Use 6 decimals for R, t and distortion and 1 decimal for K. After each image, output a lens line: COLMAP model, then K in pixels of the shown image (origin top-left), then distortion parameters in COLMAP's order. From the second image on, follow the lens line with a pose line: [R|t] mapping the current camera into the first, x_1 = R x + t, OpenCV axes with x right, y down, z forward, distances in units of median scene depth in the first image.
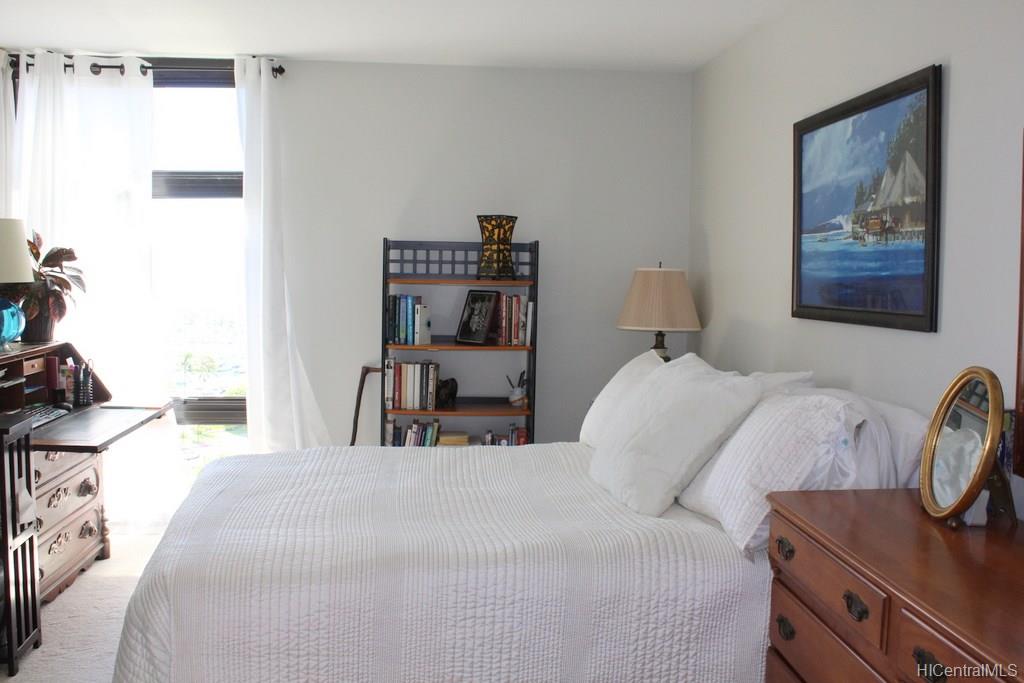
lens RADIAL K [[968.1, 0, 510.7], [0, 968.1, 338.7], [0, 0, 1]] dist [-0.012072, 0.000000]
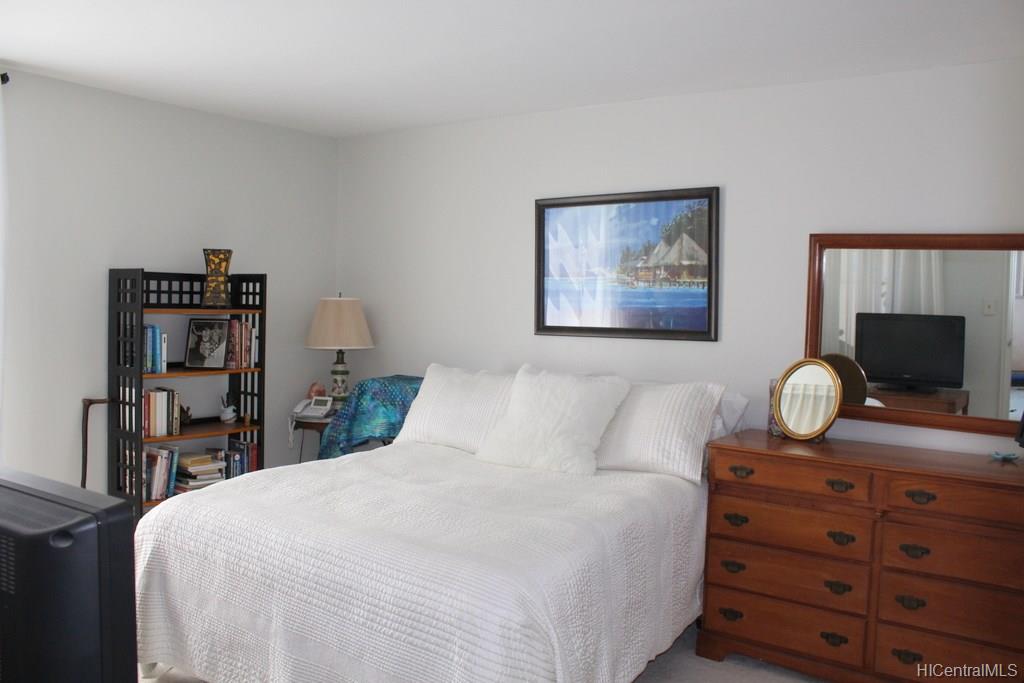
lens RADIAL K [[855.0, 0, 513.3], [0, 855.0, 339.7], [0, 0, 1]] dist [-0.123443, 0.062244]
pose [[0.692716, -0.034538, 0.720383, -0.477806], [0.043014, 0.999053, 0.006536, -0.018653], [-0.719927, 0.026459, 0.693545, 0.113333]]
